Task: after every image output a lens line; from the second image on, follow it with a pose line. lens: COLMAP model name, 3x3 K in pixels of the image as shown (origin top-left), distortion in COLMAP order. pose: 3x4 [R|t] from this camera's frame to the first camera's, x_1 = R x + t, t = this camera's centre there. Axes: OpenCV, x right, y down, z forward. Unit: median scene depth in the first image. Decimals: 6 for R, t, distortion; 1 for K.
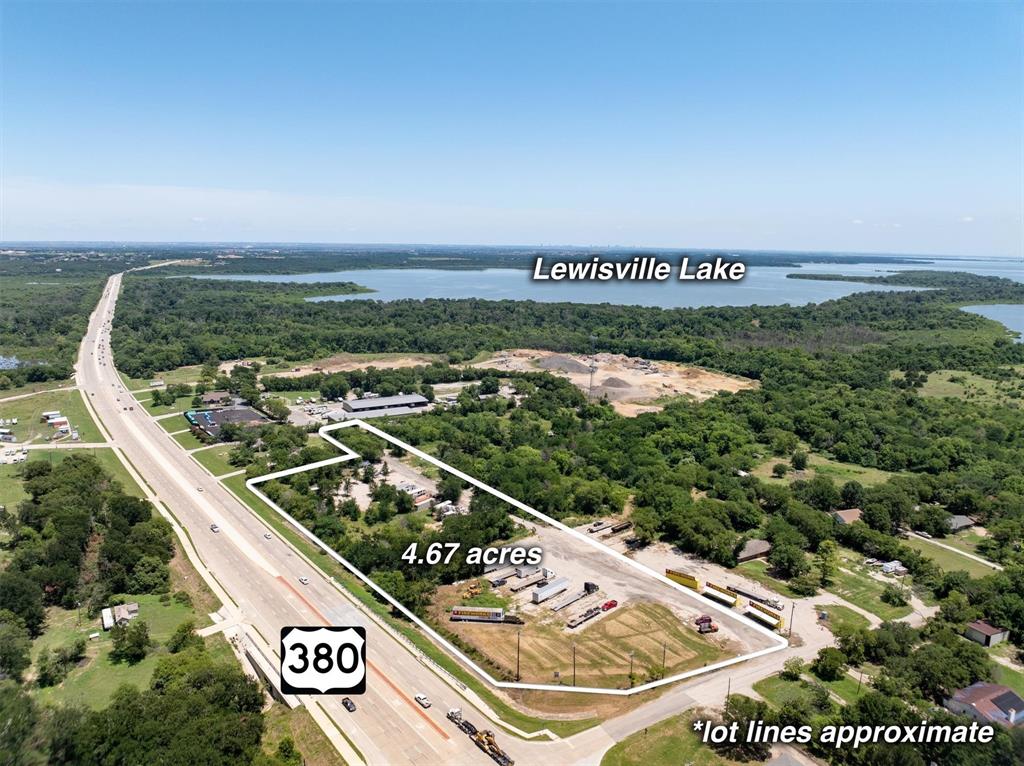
lens RADIAL K [[721.7, 0, 510.3], [0, 721.7, 379.3], [0, 0, 1]] dist [-0.037102, 0.000130]
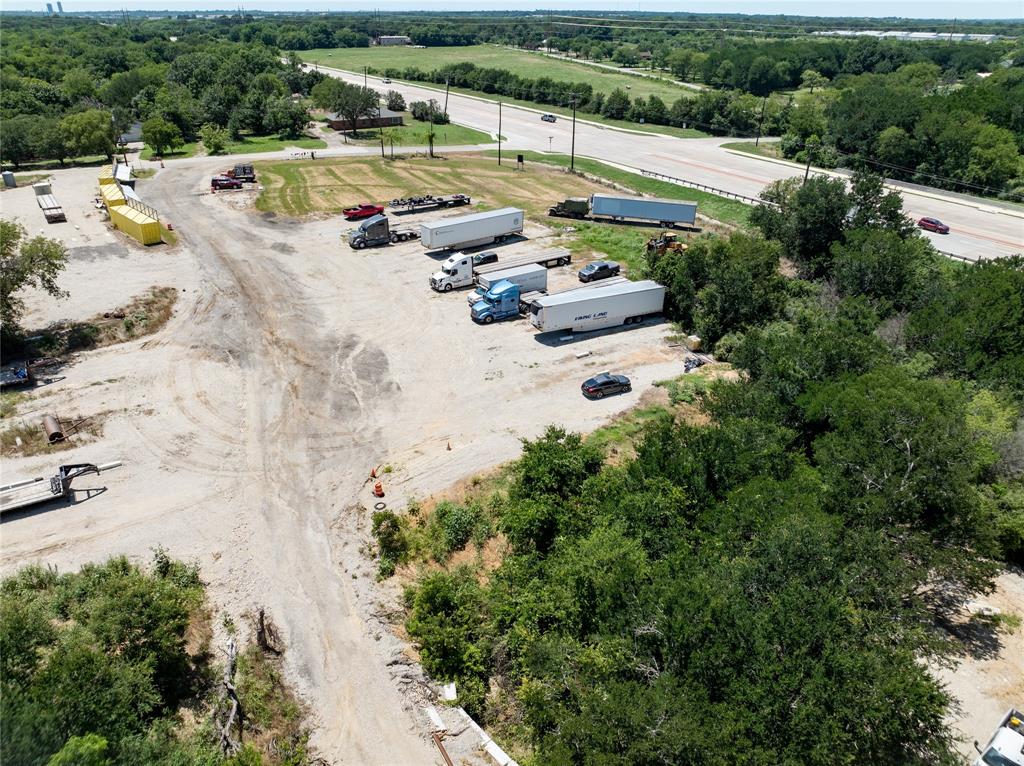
lens RADIAL K [[725.7, 0, 507.4], [0, 725.7, 379.0], [0, 0, 1]] dist [-0.065143, 0.045698]
pose [[-0.992857, -0.069748, 0.096797, -0.007387], [0.004379, 0.789473, 0.613770, 0.105490], [-0.119228, 0.609810, -0.783528, 1.333454]]
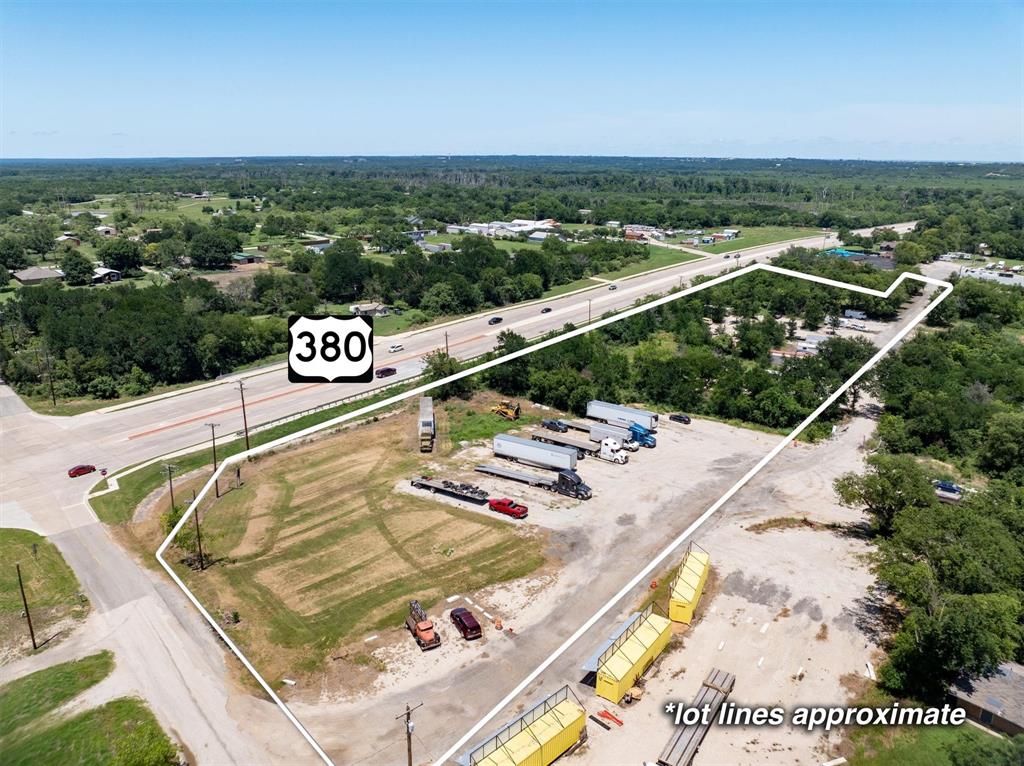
lens RADIAL K [[714.5, 0, 509.1], [0, 714.5, 384.1], [0, 0, 1]] dist [-0.038877, -0.000926]
pose [[0.236899, 0.283306, -0.929310, 0.510579], [-0.178385, 0.952960, 0.245042, 0.116962], [0.955017, 0.107725, 0.276292, 0.809973]]
